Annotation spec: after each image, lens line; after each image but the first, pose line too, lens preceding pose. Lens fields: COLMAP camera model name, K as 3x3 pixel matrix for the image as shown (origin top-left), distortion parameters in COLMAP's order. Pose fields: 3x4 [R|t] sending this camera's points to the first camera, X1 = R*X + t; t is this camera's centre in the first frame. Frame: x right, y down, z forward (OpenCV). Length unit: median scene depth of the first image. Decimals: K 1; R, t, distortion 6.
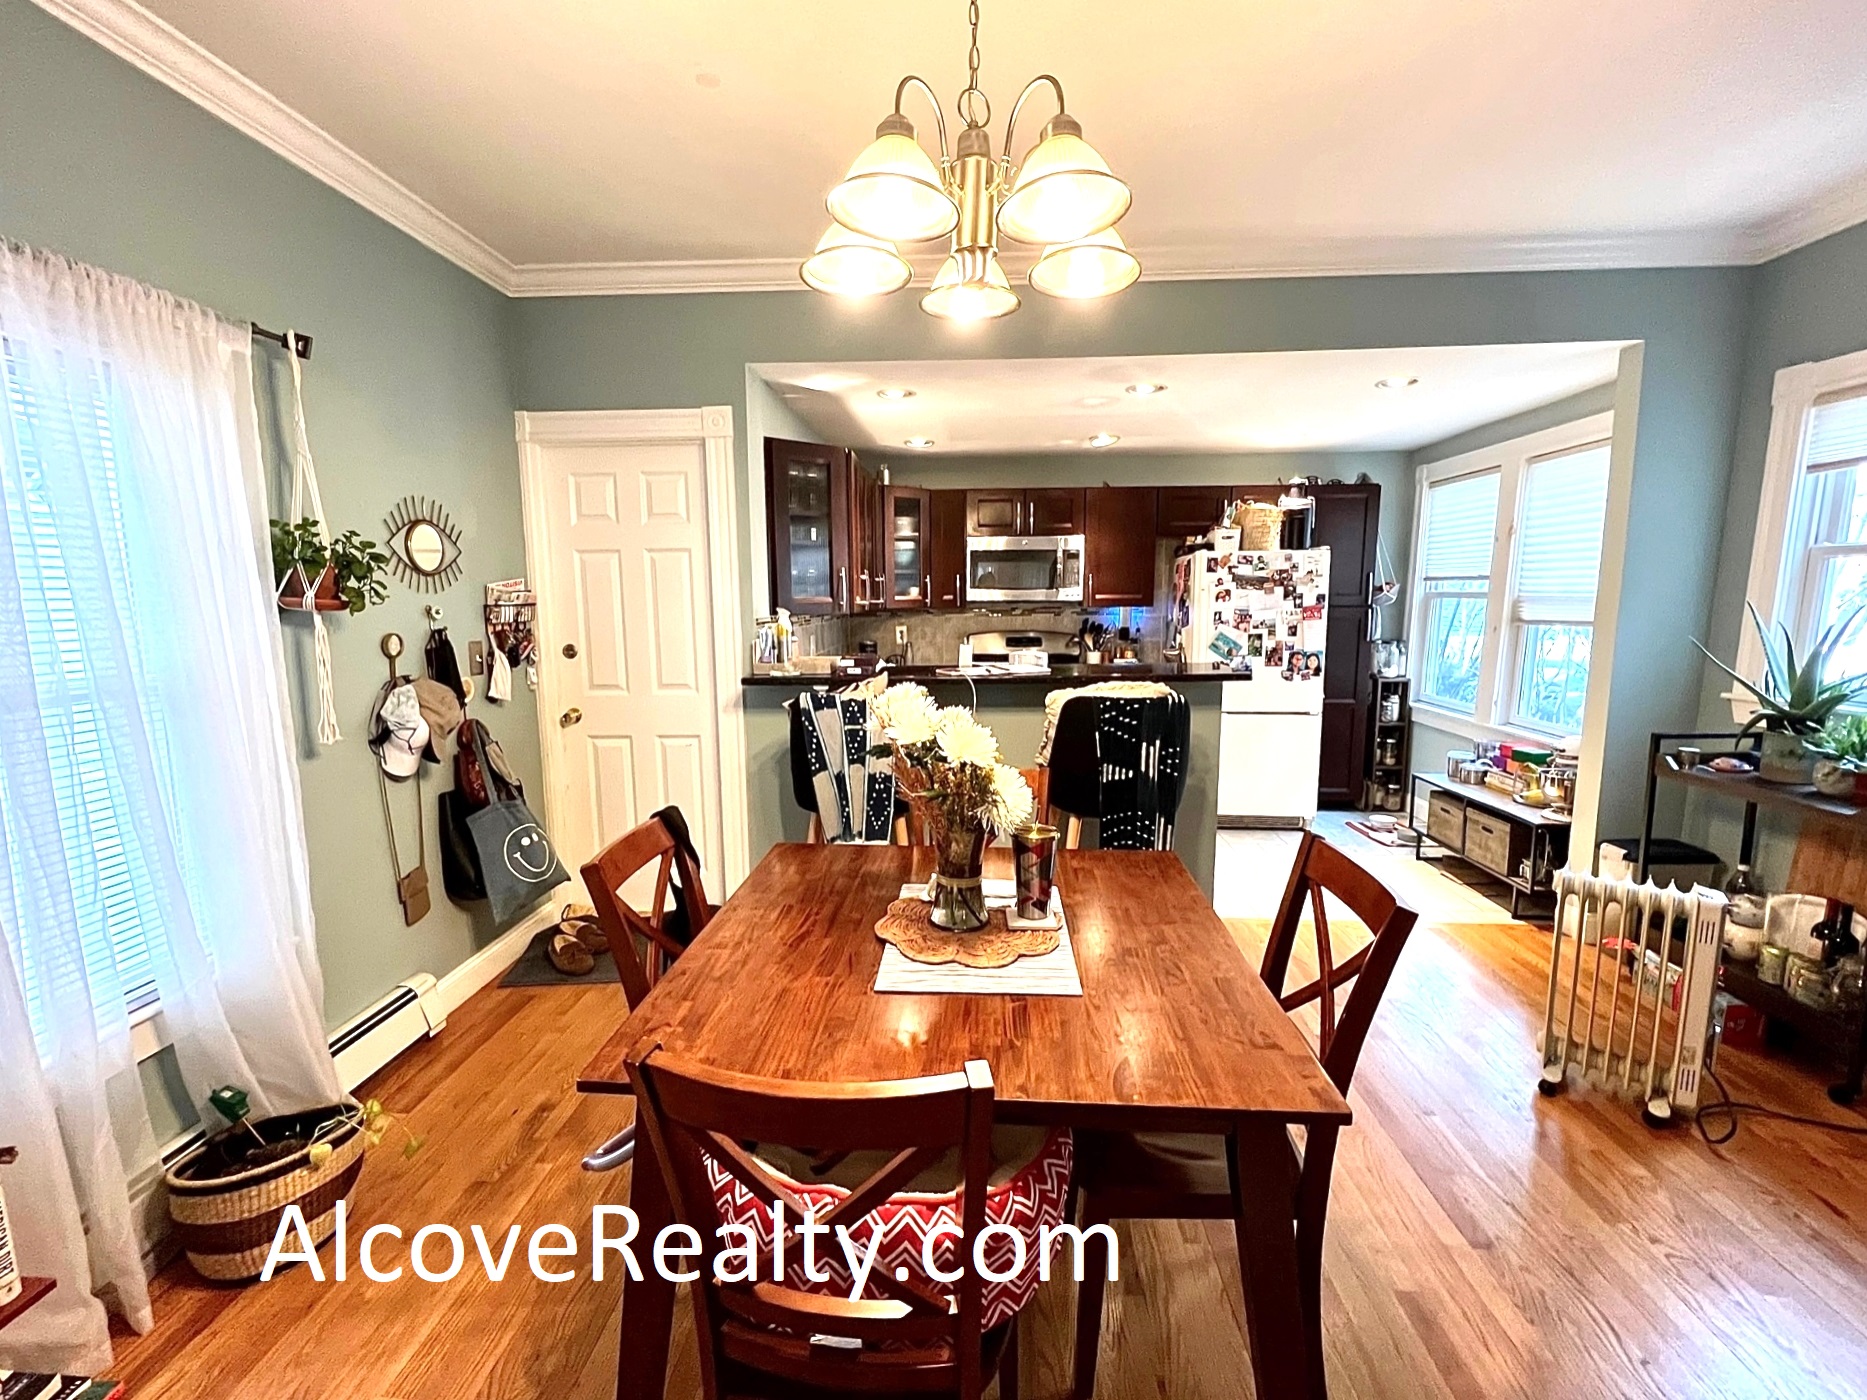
lens RADIAL K [[752.3, 0, 933.4], [0, 752.3, 698.0], [0, 0, 1]] dist [0.002721, 0.000013]
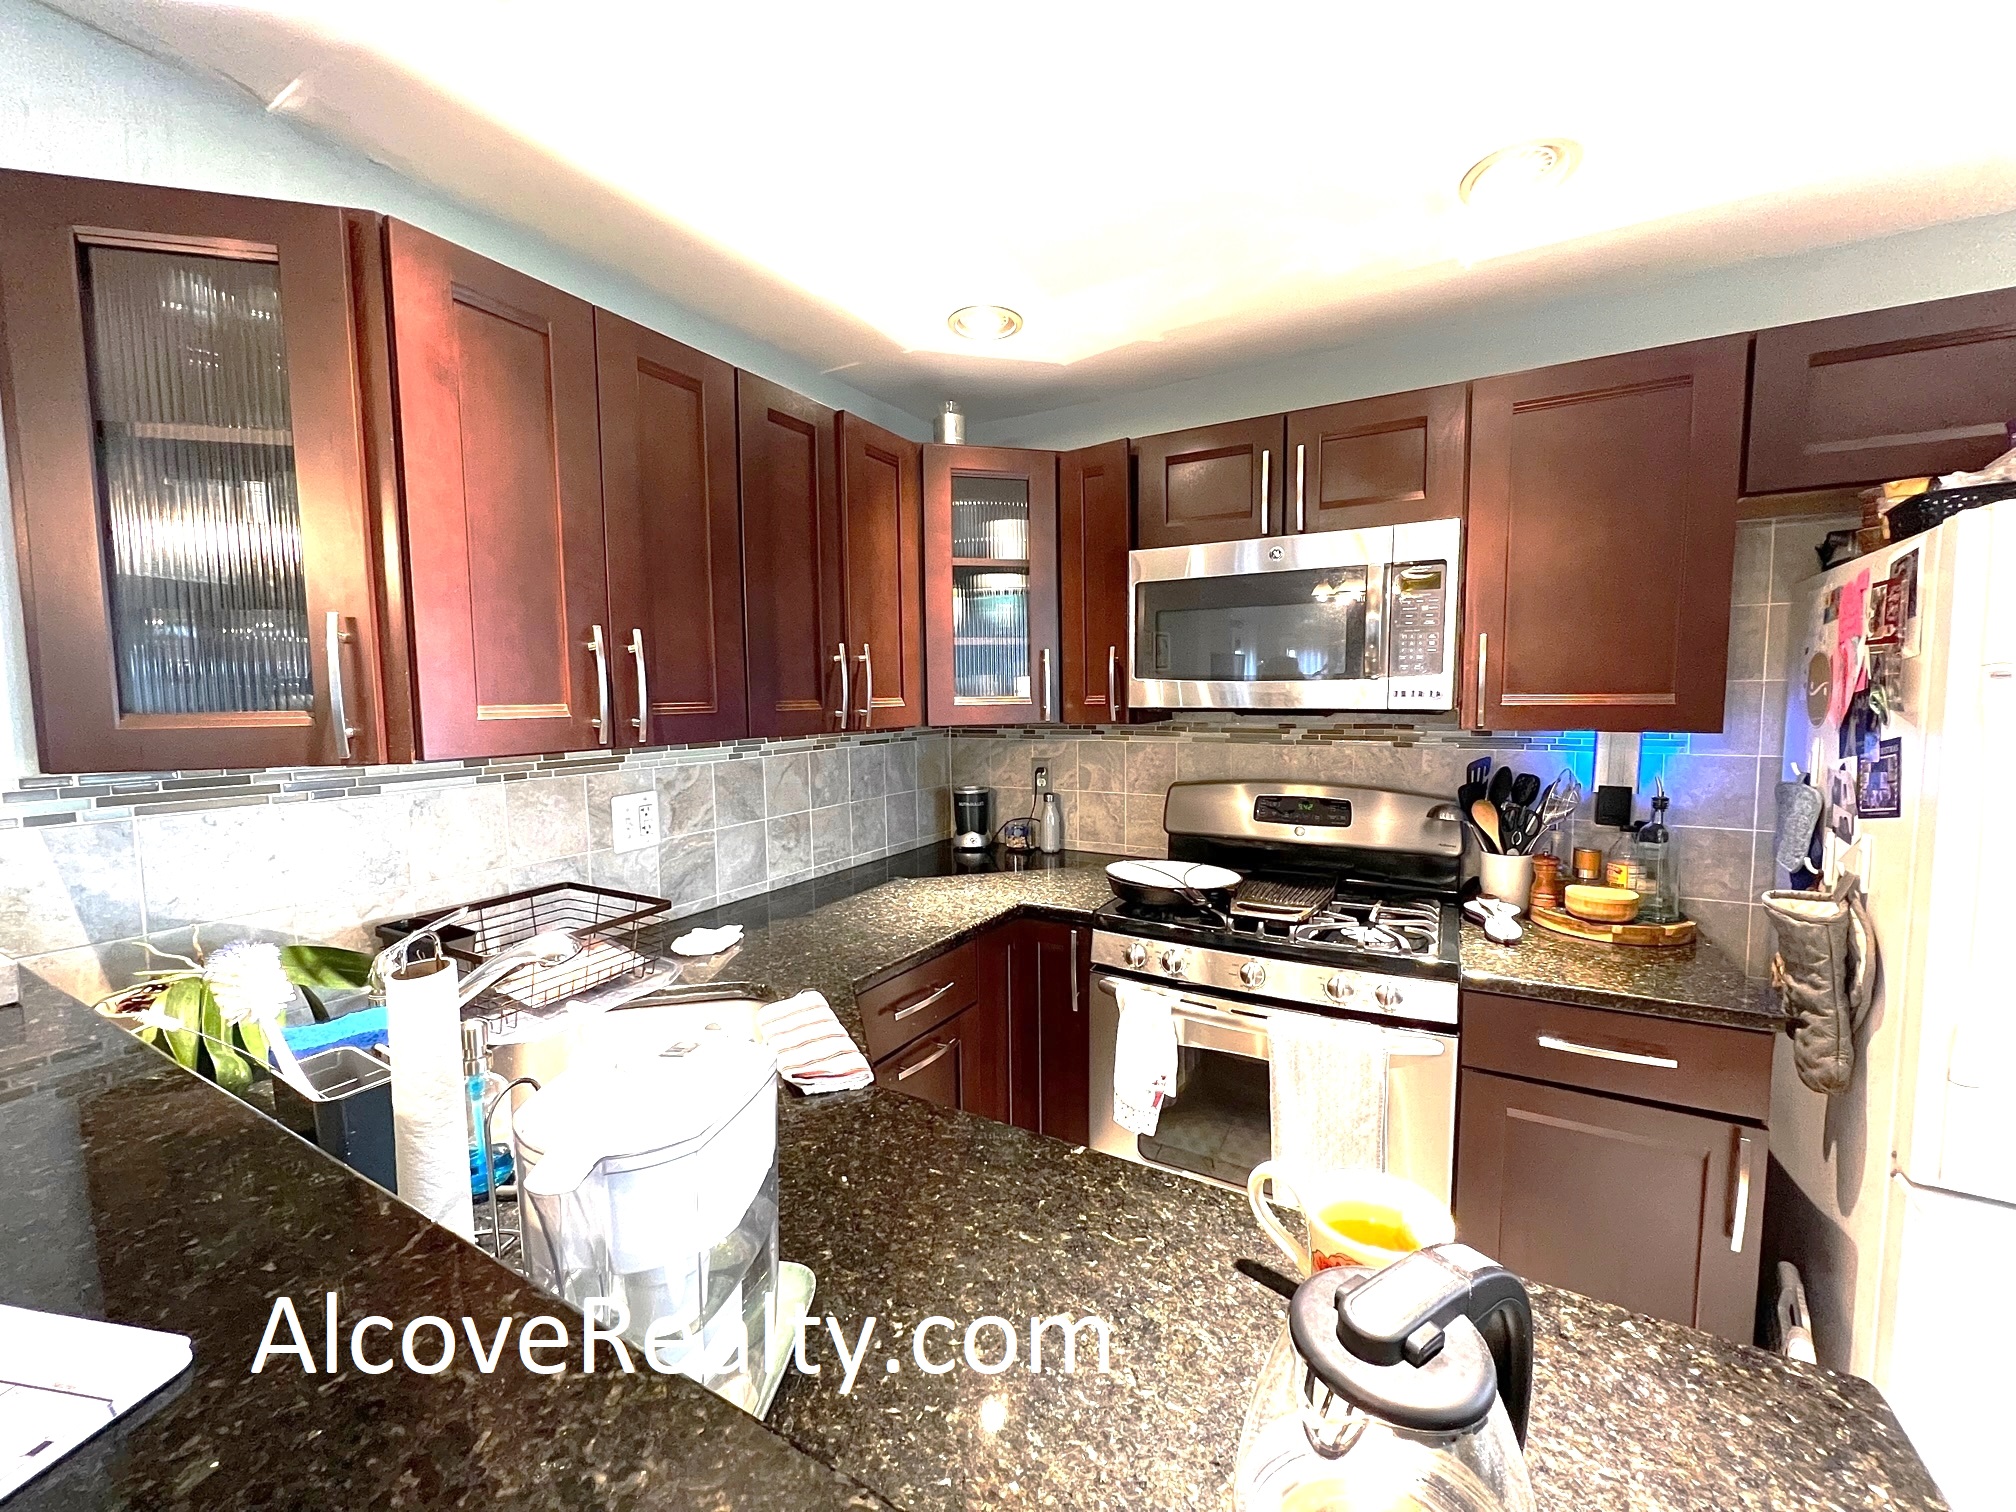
lens RADIAL K [[812.3, 0, 1004.2], [0, 812.3, 758.0], [0, 0, 1]] dist [0.002721, 0.000013]
pose [[0.898982, 0.035027, -0.436582, 0.180408], [-0.058695, 0.997440, -0.040837, -0.082898], [0.434034, 0.062337, 0.898737, 0.596300]]
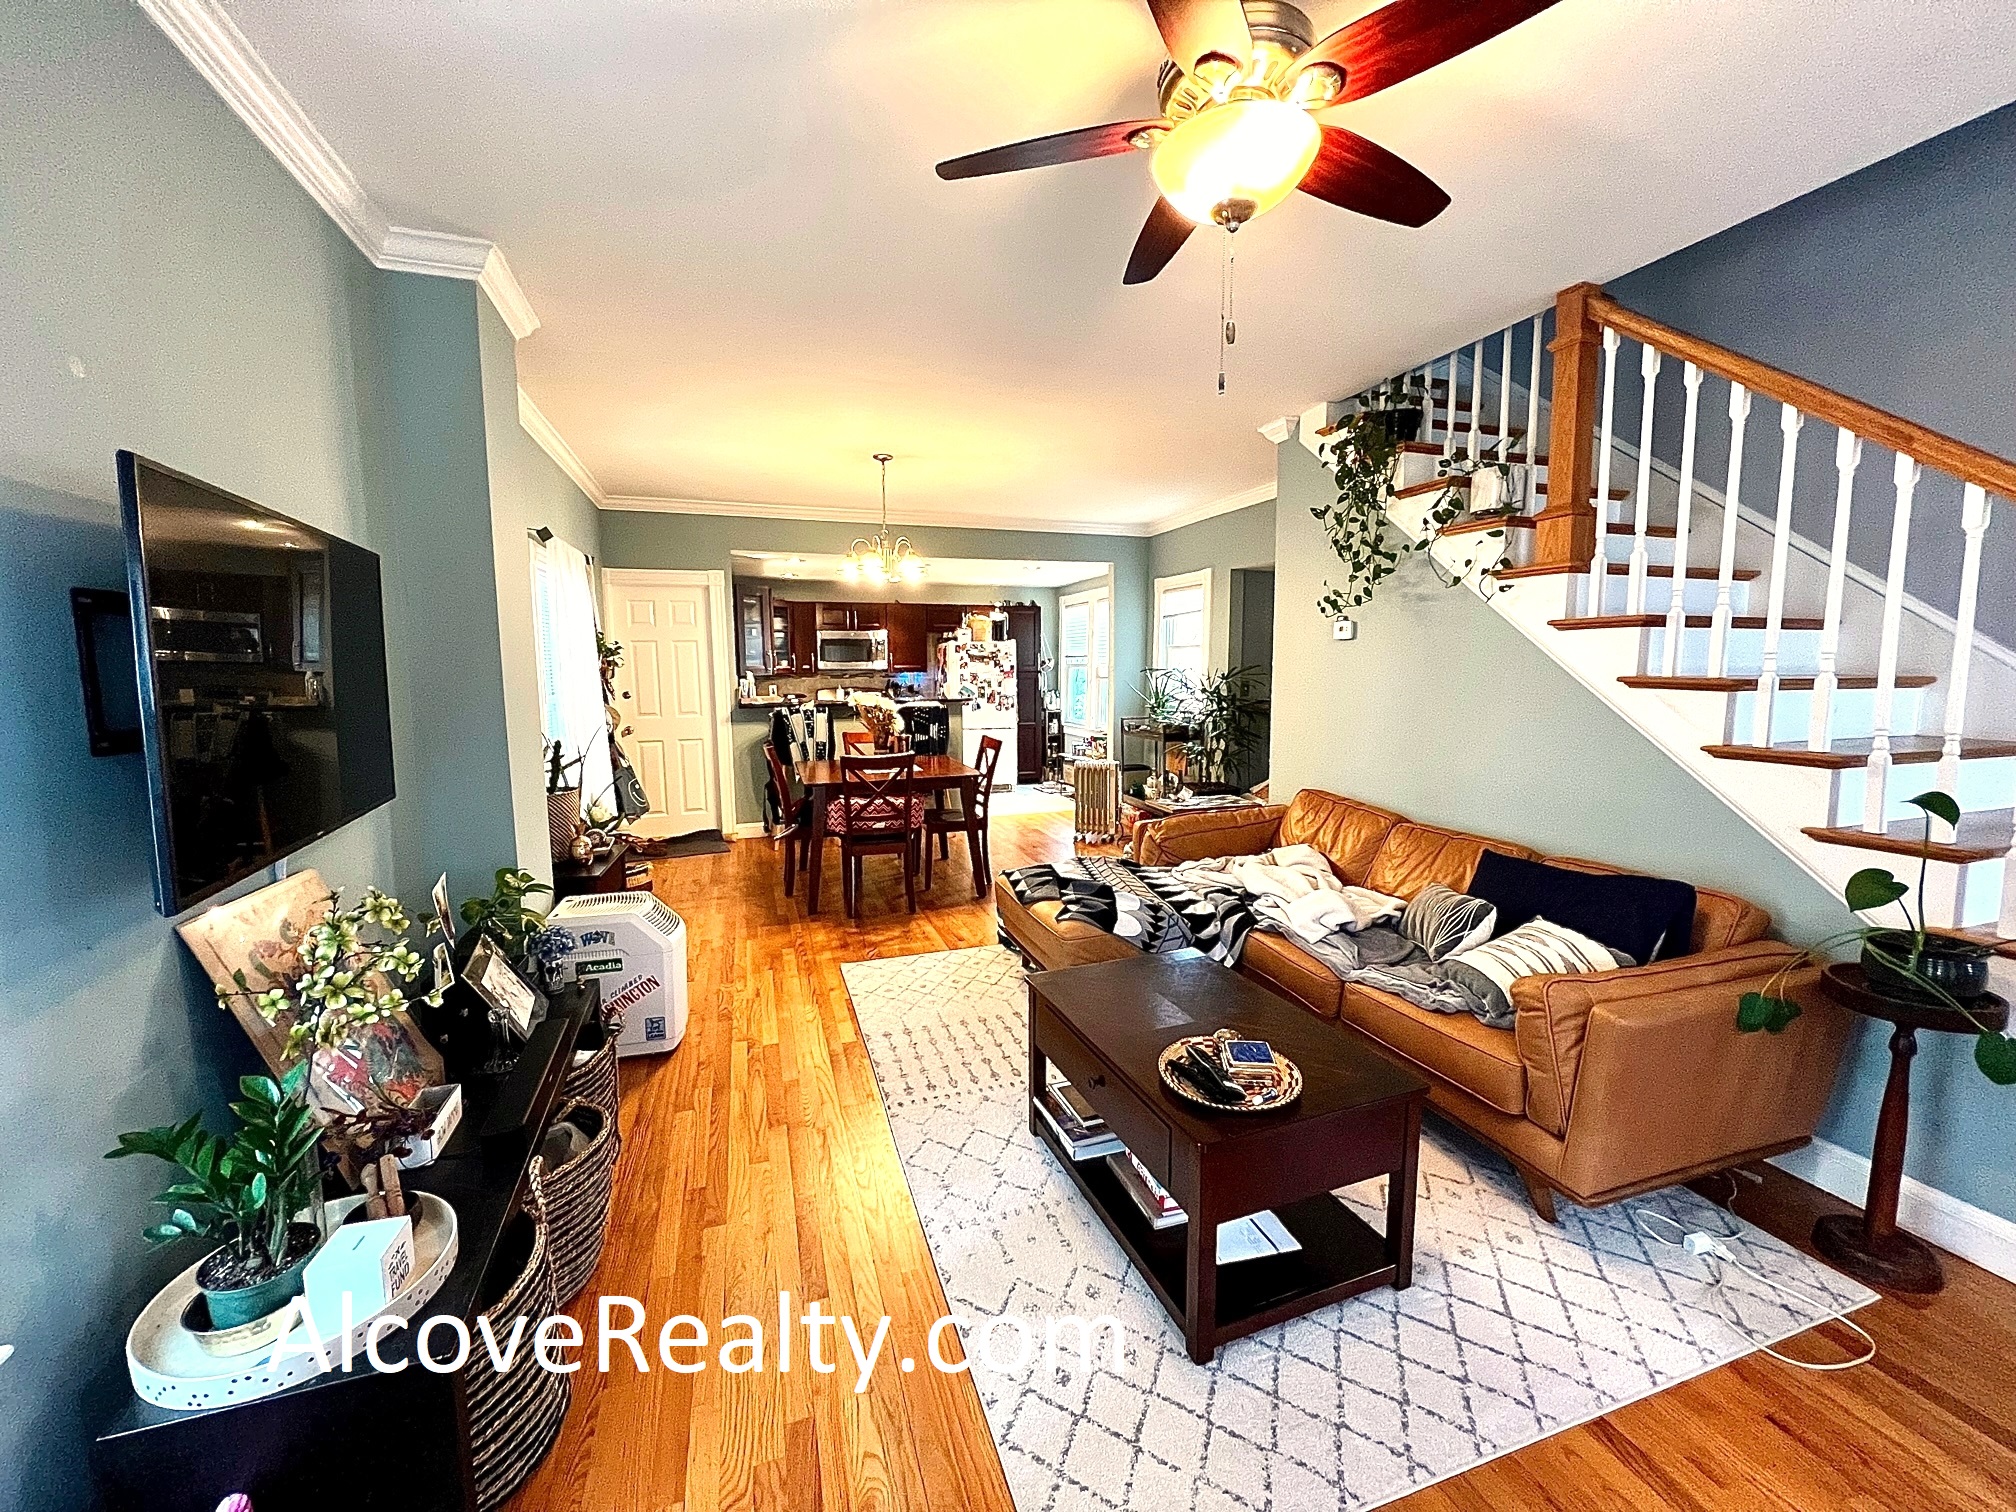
lens RADIAL K [[812.3, 0, 1006.9], [0, 812.3, 748.8], [0, 0, 1]] dist [0.002721, 0.000013]
pose [[0.922623, -0.039920, 0.383631, -0.273823], [0.054918, 0.998092, -0.028218, 0.122223], [-0.381773, 0.047102, 0.923055, -0.821447]]
